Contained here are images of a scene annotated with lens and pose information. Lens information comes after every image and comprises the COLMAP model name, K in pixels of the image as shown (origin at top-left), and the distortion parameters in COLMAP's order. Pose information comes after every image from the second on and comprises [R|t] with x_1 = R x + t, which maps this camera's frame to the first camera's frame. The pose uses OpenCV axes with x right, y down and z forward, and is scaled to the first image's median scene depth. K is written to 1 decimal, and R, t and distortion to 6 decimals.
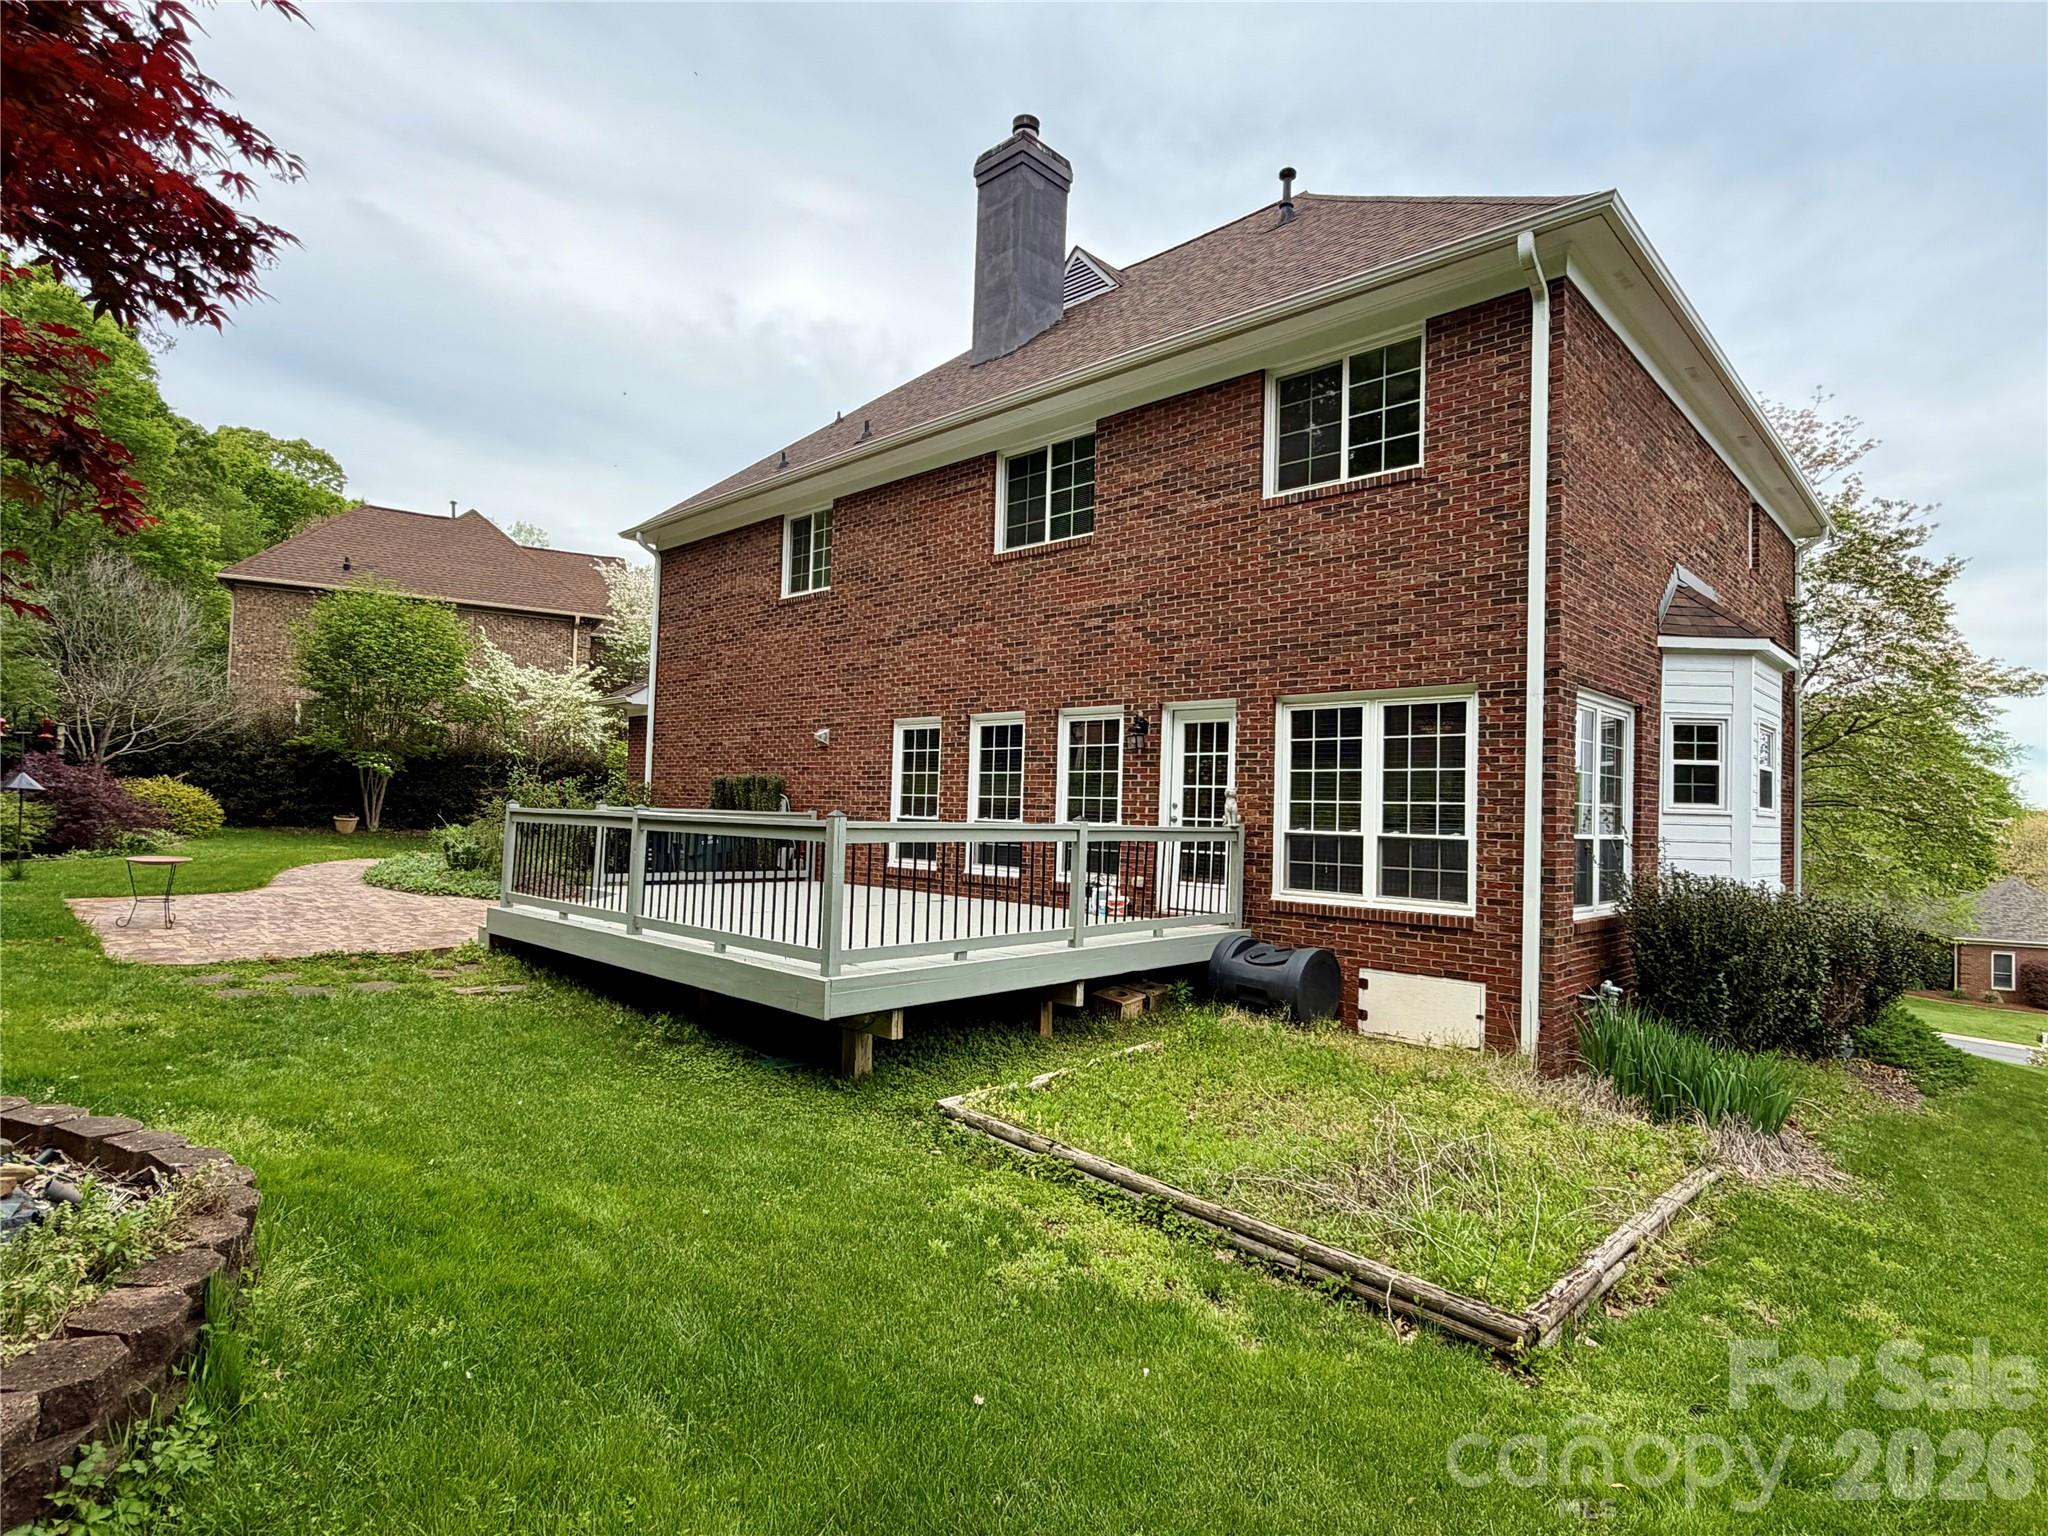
lens RADIAL K [[1077.6, 0, 1027.5], [0, 1077.6, 768.2], [0, 0, 1]] dist [0.003240, -0.000995]
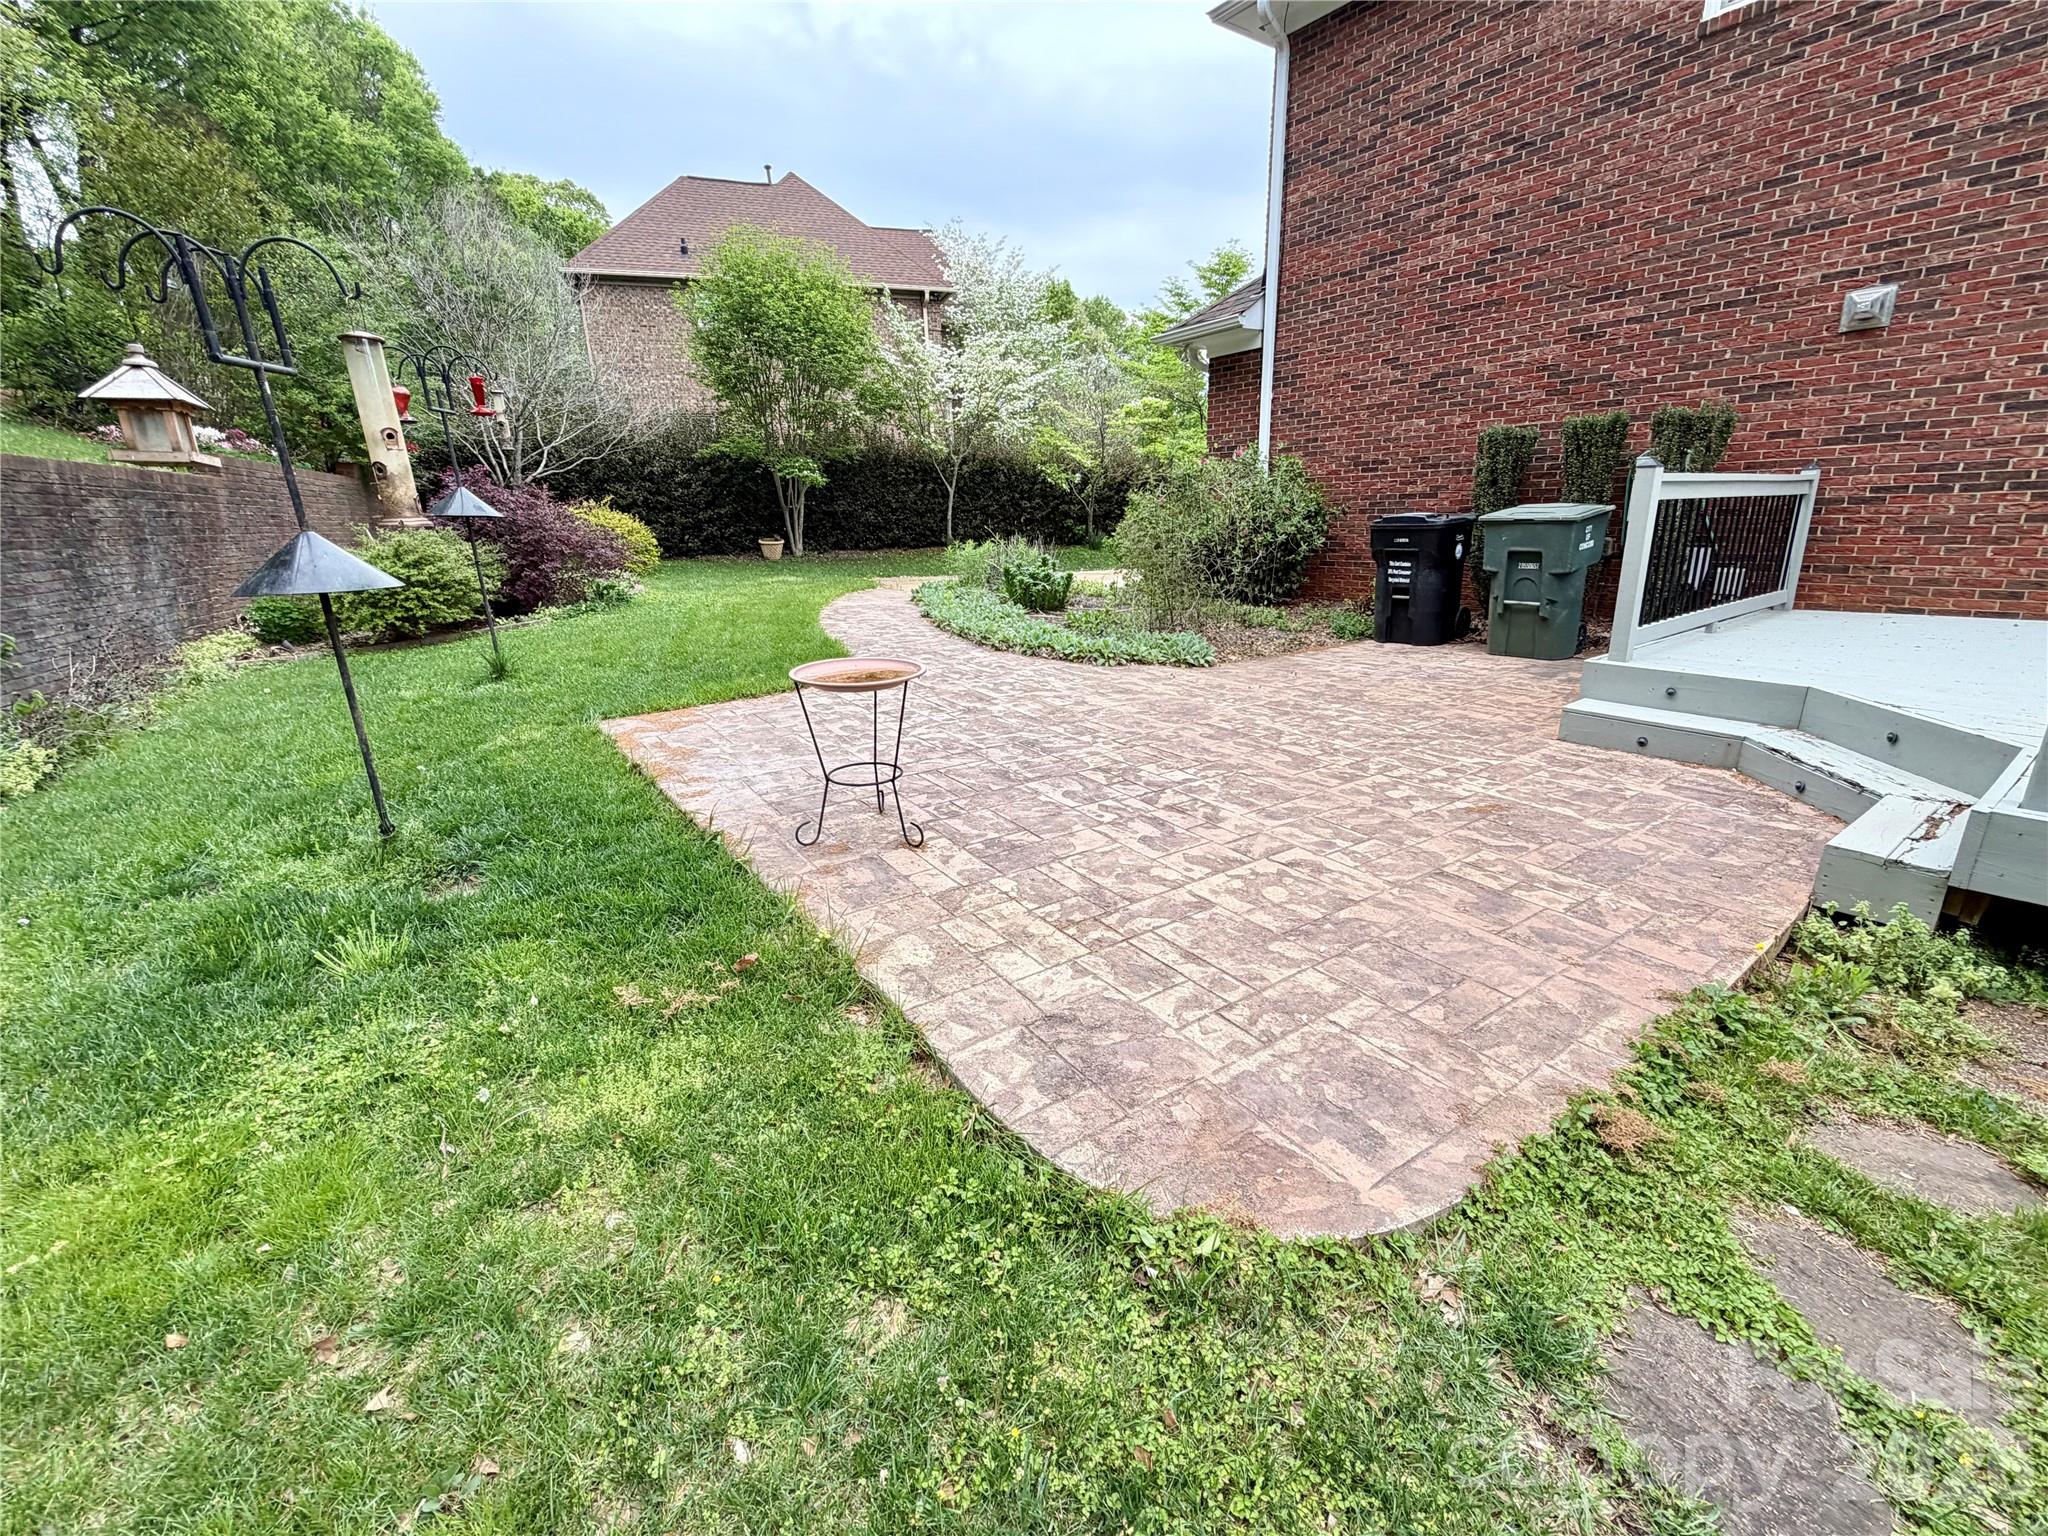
lens RADIAL K [[887.3, 0, 1012.4], [0, 887.3, 766.6], [0, 0, 1]] dist [0.000252, 0.000818]
pose [[0.981609, -0.008674, -0.190704, -0.472552], [0.068505, 0.948435, 0.309480, 0.015738], [0.178186, -0.316853, 0.931587, 0.483447]]
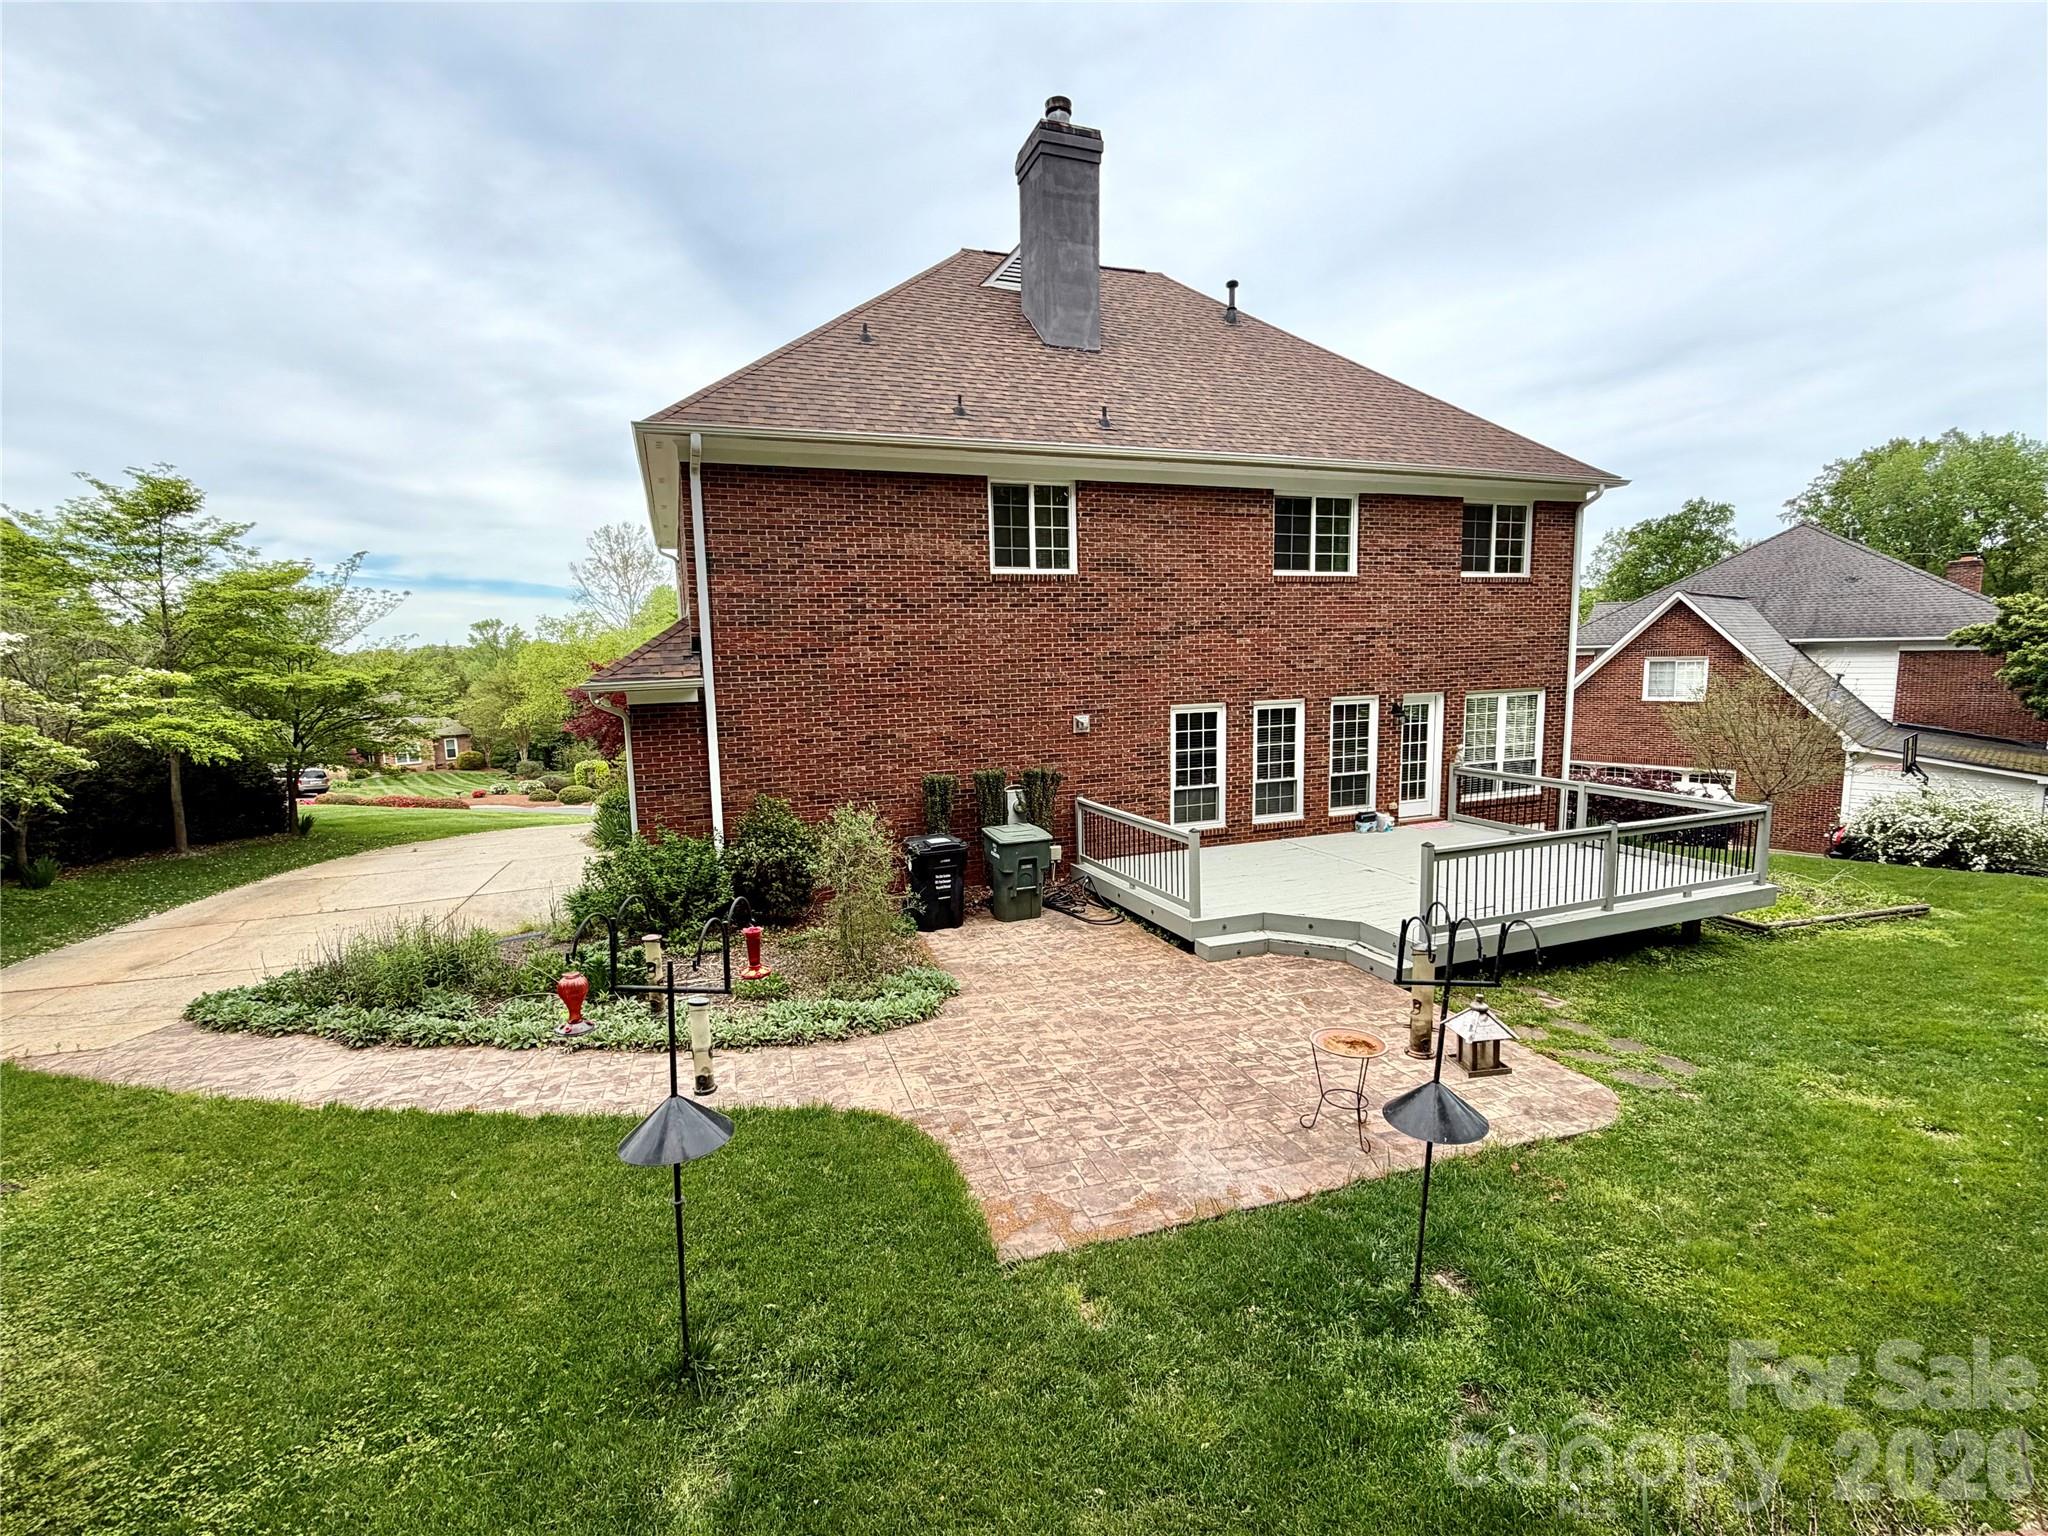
lens RADIAL K [[887.3, 0, 1061.3], [0, 887.3, 772.0], [0, 0, 1]] dist [0.000252, 0.000818]
pose [[0.434306, -0.151372, 0.887955, -0.916327], [0.001408, 0.985892, 0.167378, -0.119928], [-0.900764, -0.071443, 0.428392, 0.633831]]
